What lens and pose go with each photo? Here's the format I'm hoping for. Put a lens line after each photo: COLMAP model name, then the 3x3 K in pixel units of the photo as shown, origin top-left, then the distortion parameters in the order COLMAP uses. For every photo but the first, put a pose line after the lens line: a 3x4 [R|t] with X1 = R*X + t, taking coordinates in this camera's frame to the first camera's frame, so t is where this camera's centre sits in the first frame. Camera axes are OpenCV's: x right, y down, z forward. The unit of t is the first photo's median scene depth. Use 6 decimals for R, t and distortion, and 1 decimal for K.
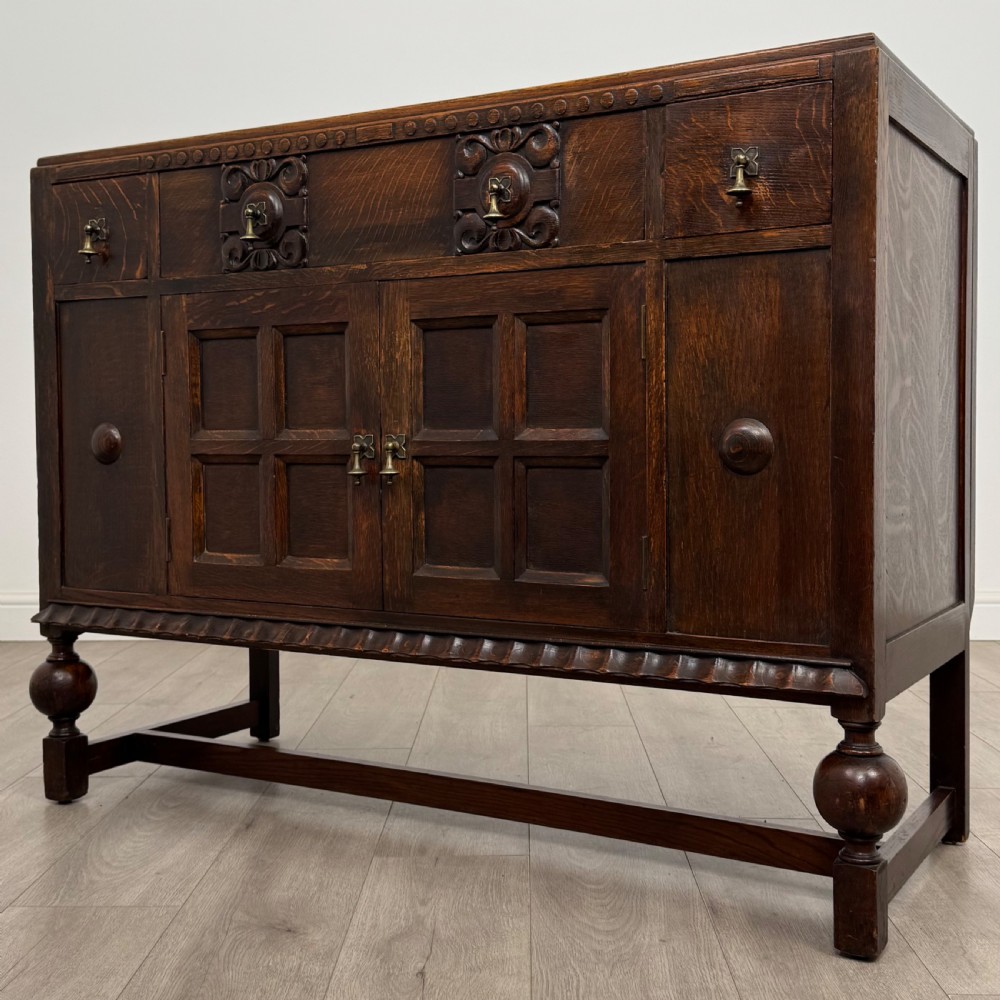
lens RADIAL K [[1334.6, 0, 492.9], [0, 1334.6, 496.1], [0, 0, 1]] dist [0.074023, 0.000000]
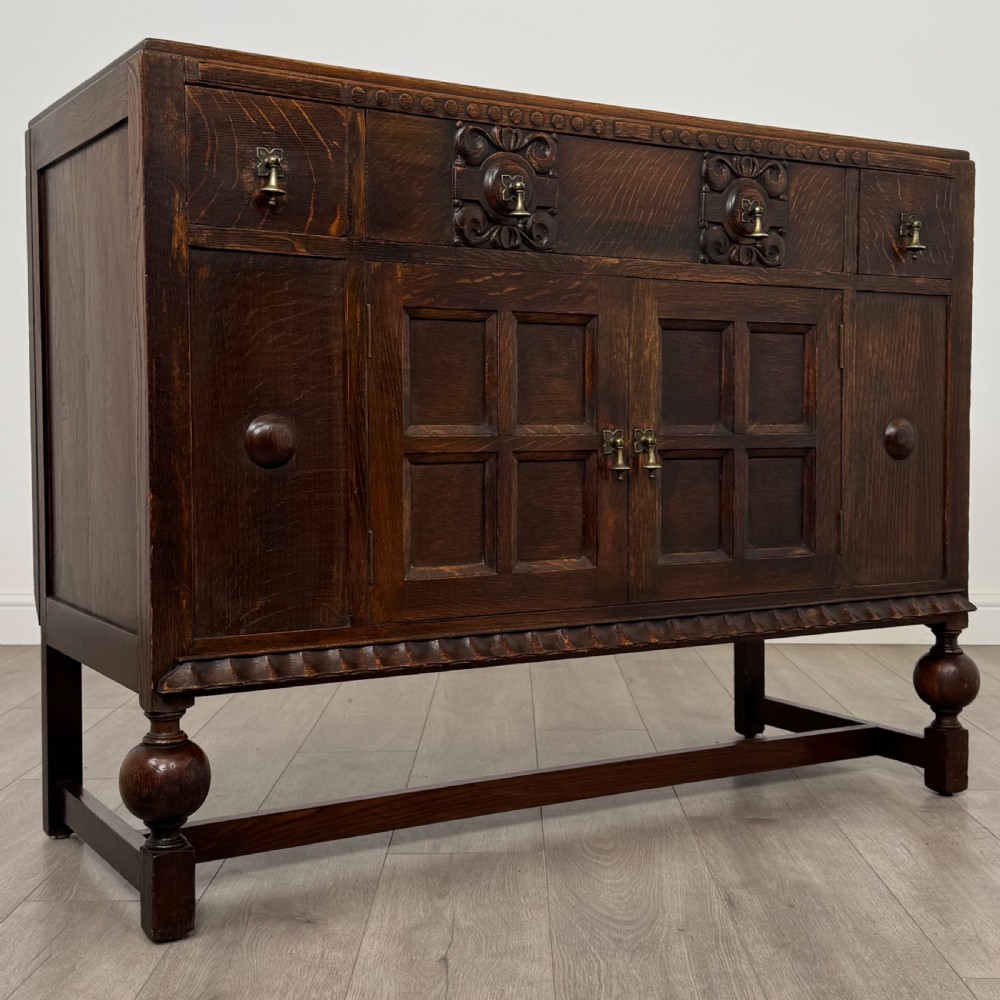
lens RADIAL K [[1466.2, 0, 500.8], [0, 1466.2, 491.7], [0, 0, 1]] dist [0.088894, 0.000000]
pose [[0.482642, -0.043752, 0.874724, -1.134461], [0.033897, 0.998936, 0.031262, -0.038123], [-0.875162, 0.014562, 0.483612, 0.563337]]
